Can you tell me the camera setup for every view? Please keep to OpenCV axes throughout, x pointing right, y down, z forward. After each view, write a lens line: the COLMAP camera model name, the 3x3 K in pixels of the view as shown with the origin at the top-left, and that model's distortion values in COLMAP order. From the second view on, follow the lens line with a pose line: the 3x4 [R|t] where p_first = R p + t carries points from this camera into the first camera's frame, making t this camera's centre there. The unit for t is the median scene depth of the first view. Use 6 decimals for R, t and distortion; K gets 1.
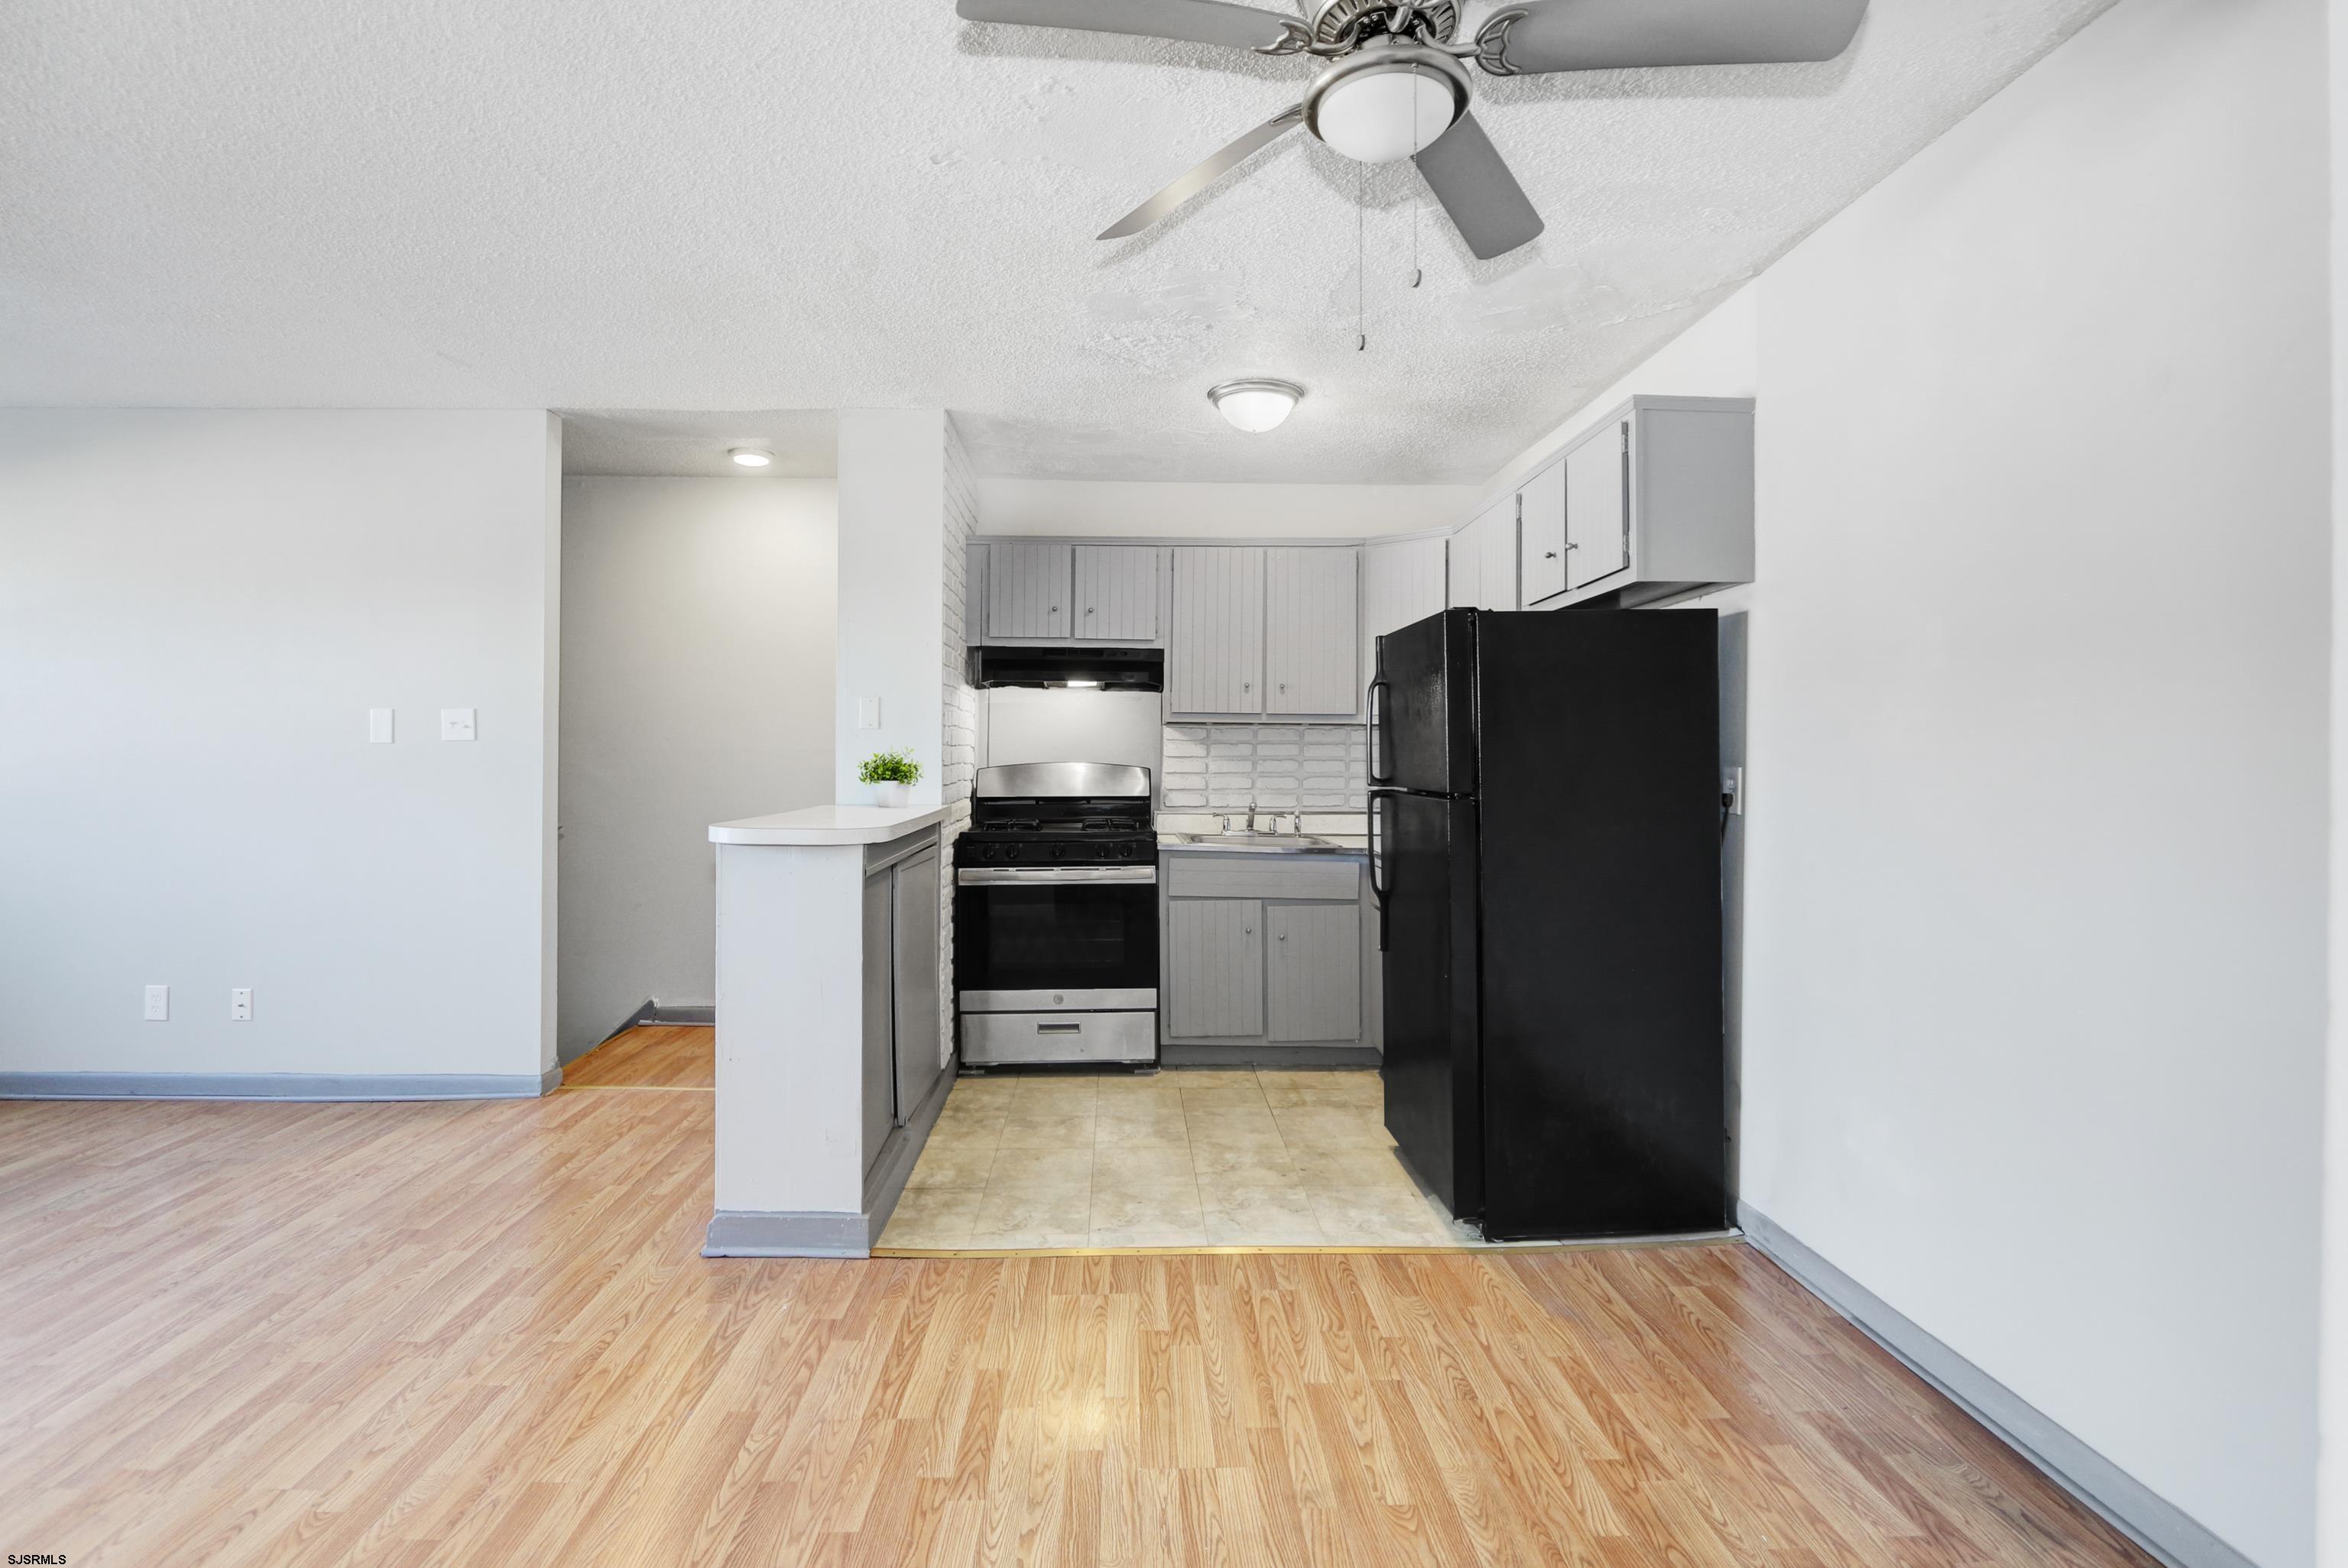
lens RADIAL K [[1099.7, 0, 1153.7], [0, 1099.7, 753.4], [0, 0, 1]] dist [-0.015631, 0.001220]
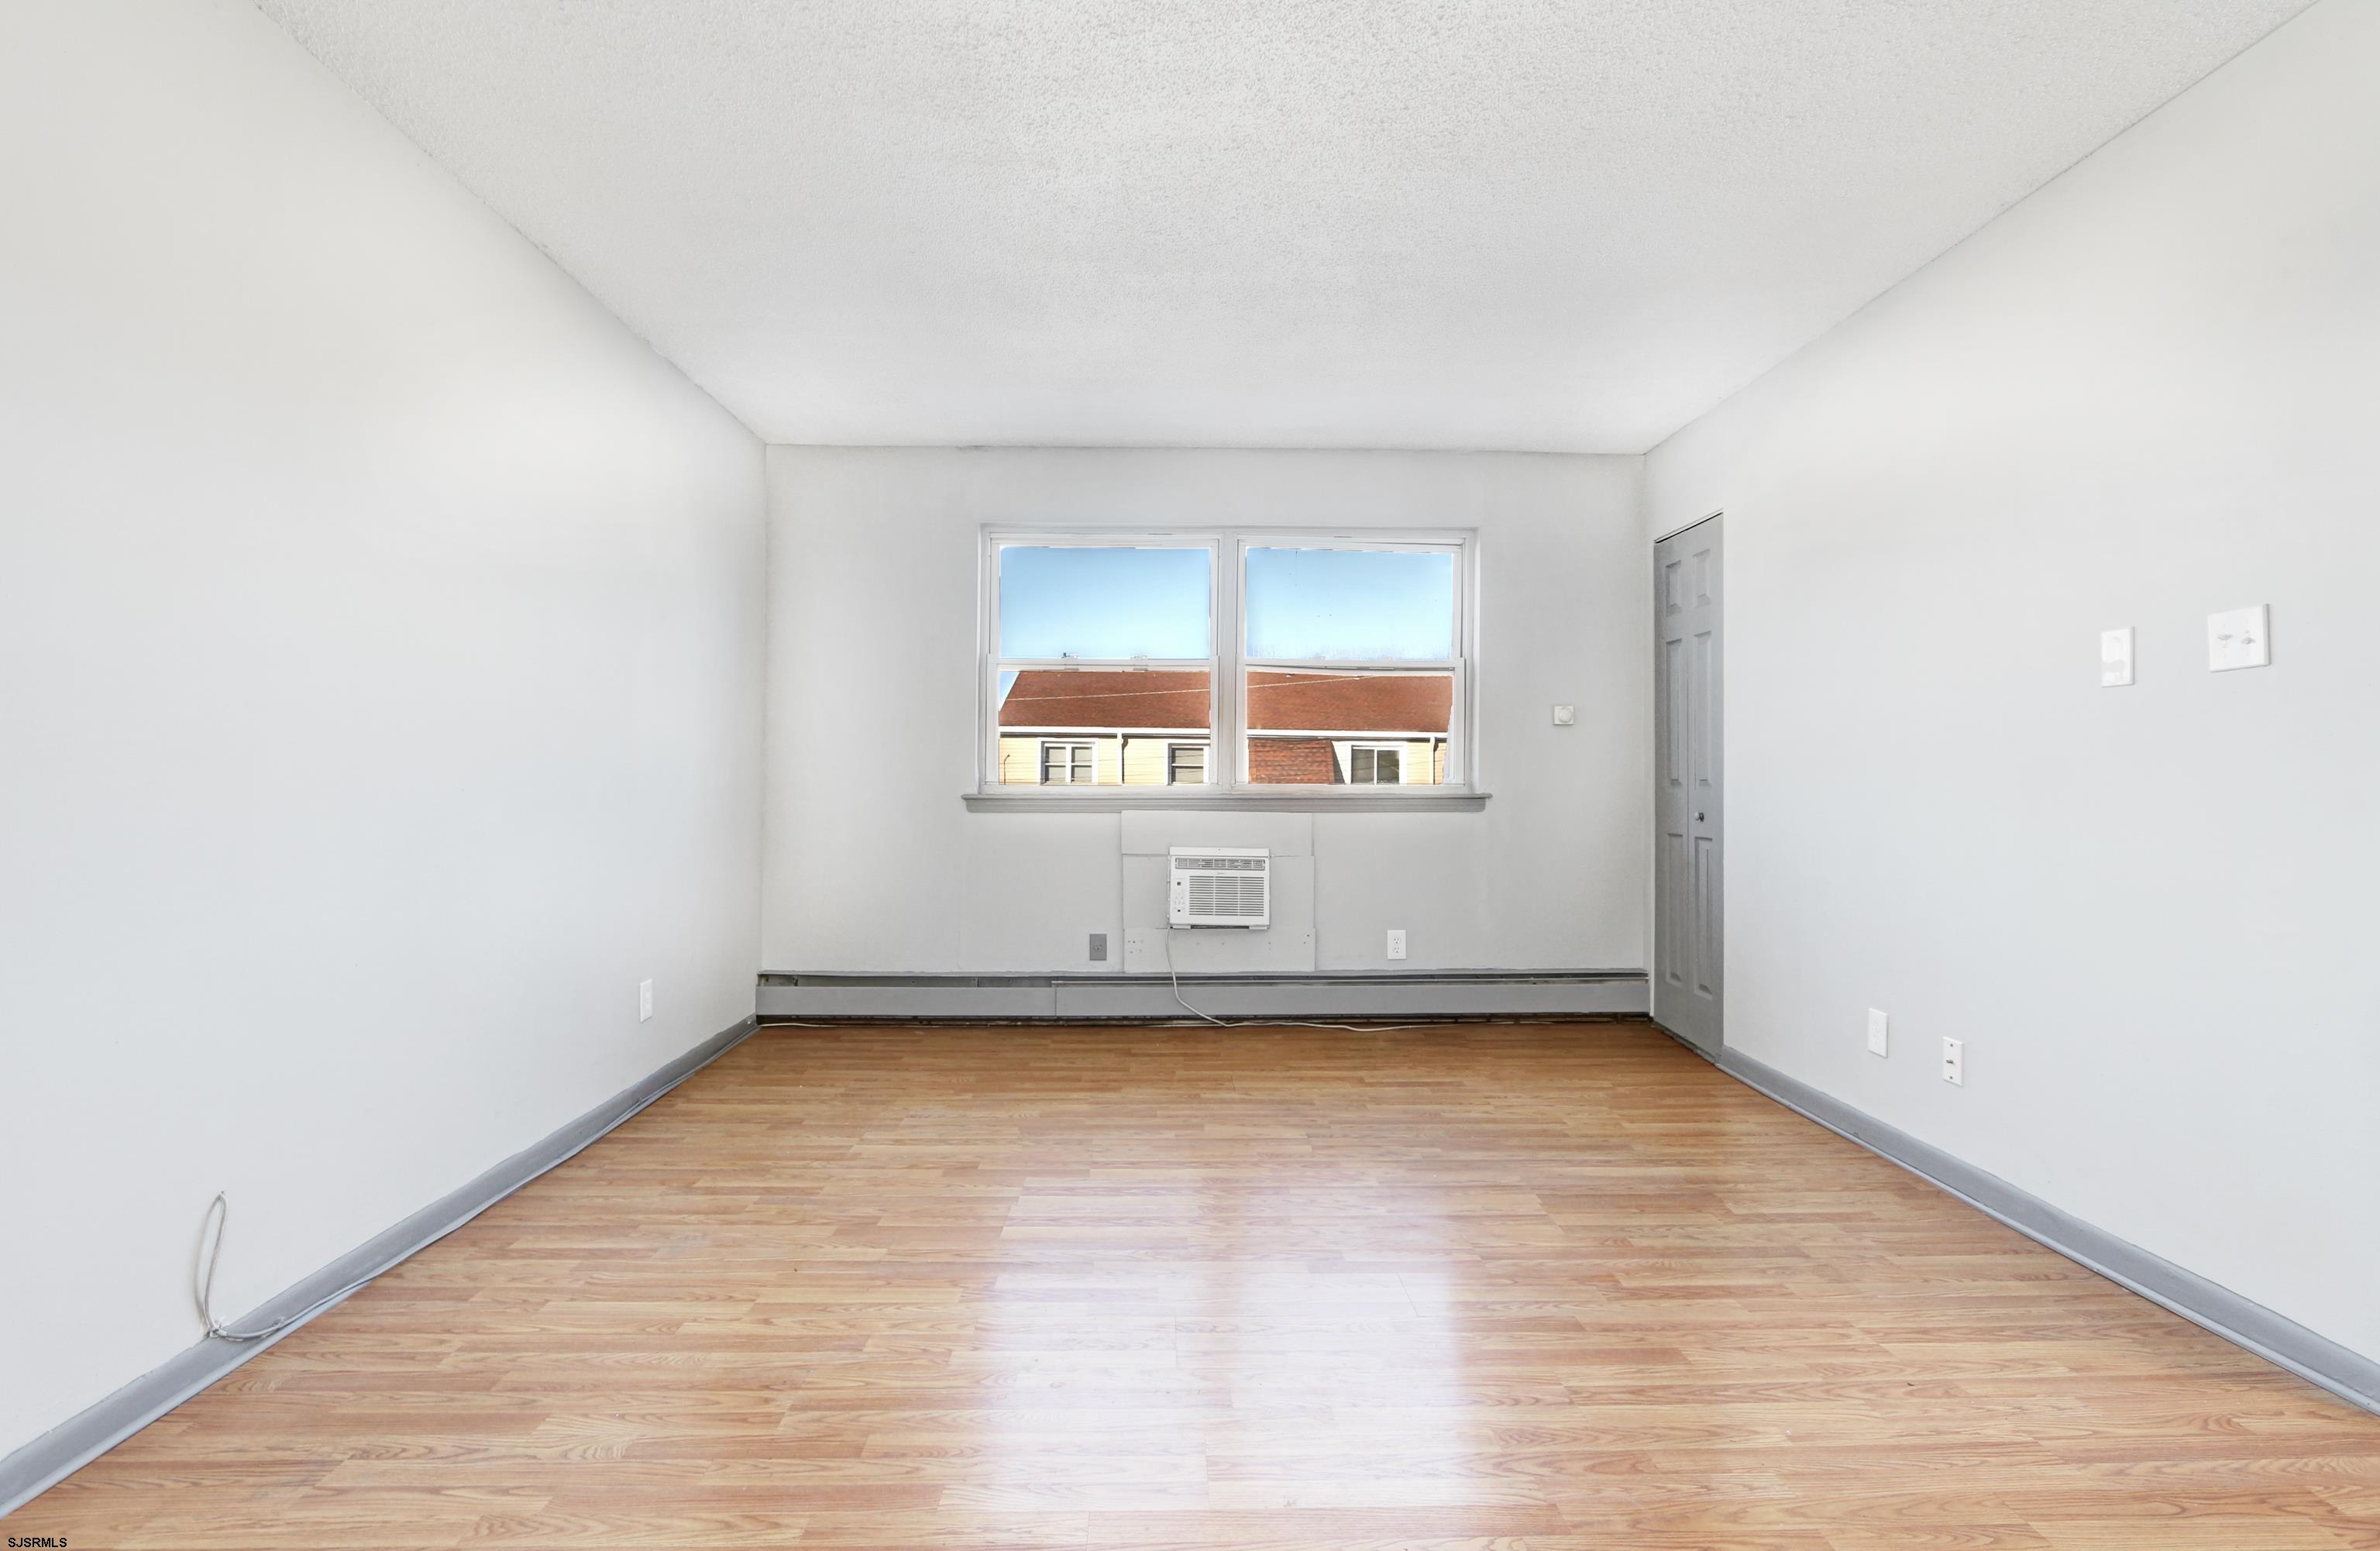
lens RADIAL K [[1125.3, 0, 1211.5], [0, 1125.3, 790.4], [0, 0, 1]] dist [0.002655, 0.000336]
pose [[0.016703, 0.003597, -0.999854, -0.118018], [-0.007012, 0.999969, 0.003481, 0.060953], [0.999836, 0.006953, 0.016728, 0.560612]]
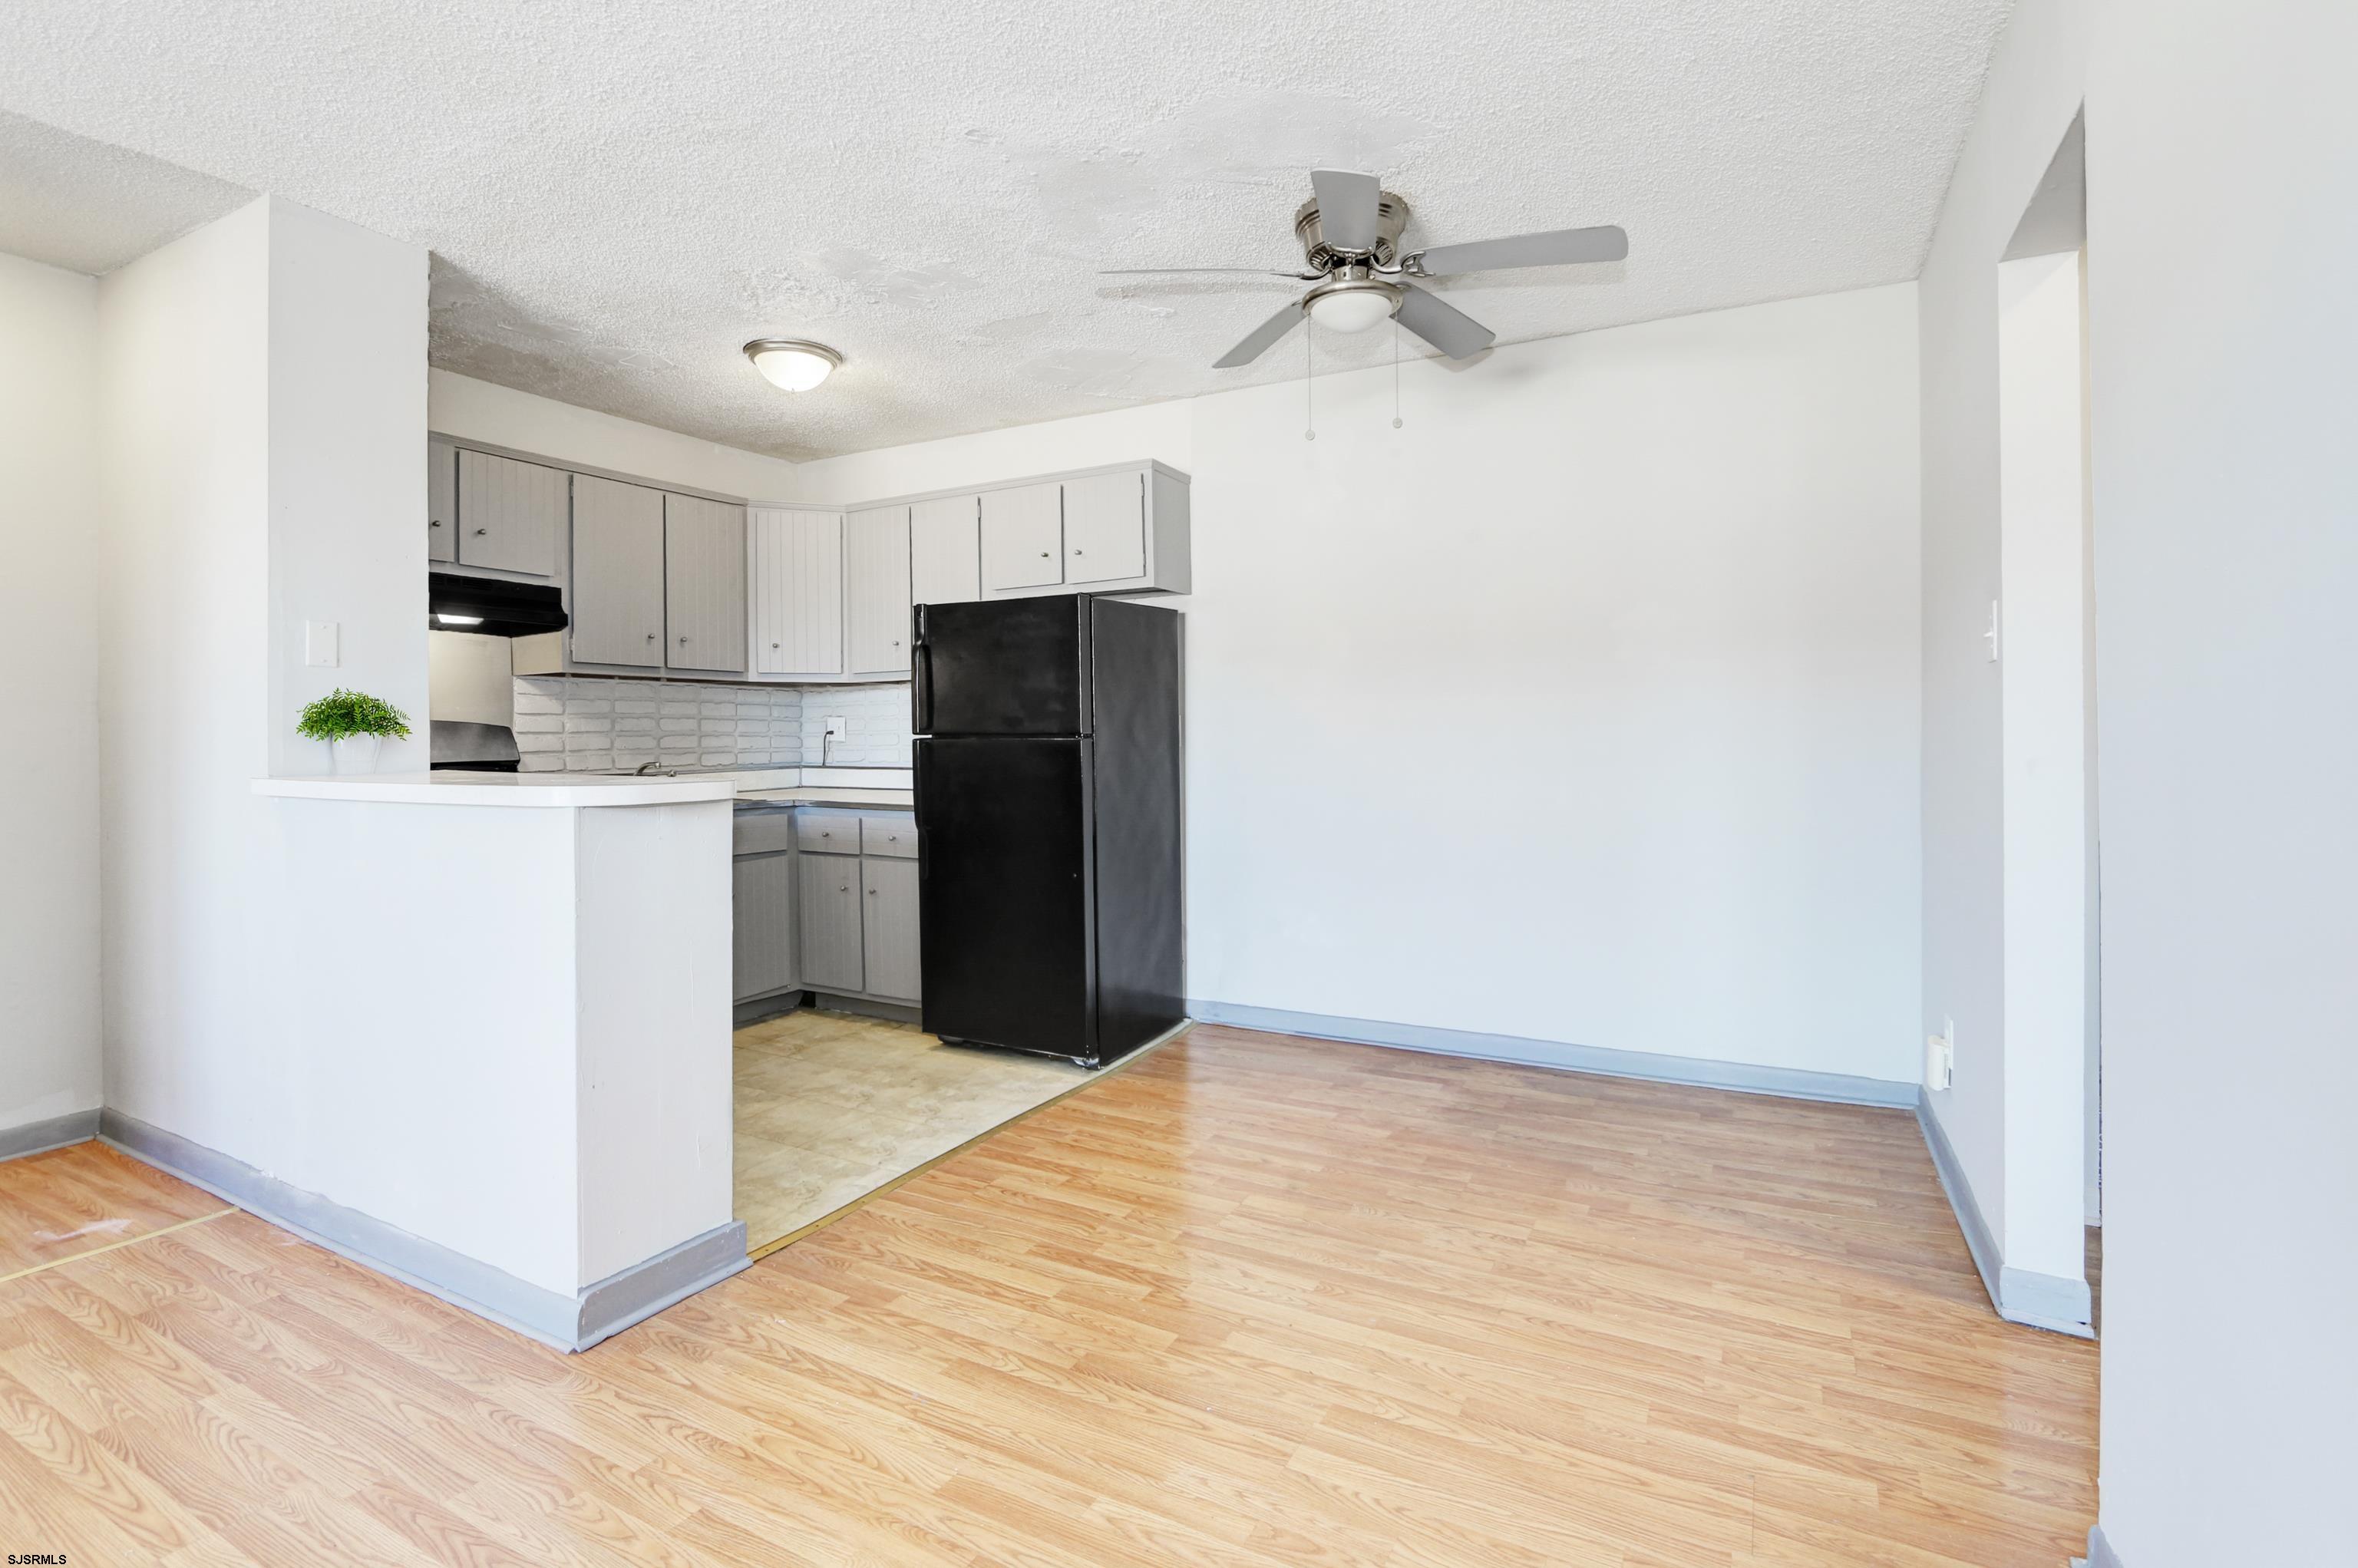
lens RADIAL K [[1124.0, 0, 1160.7], [0, 1124.0, 726.0], [0, 0, 1]] dist [-0.017780, 0.002880]
pose [[0.502268, -0.005810, 0.864693, -0.684463], [0.007325, 0.999970, 0.002465, 0.019295], [-0.864681, 0.005096, 0.502295, 0.200622]]
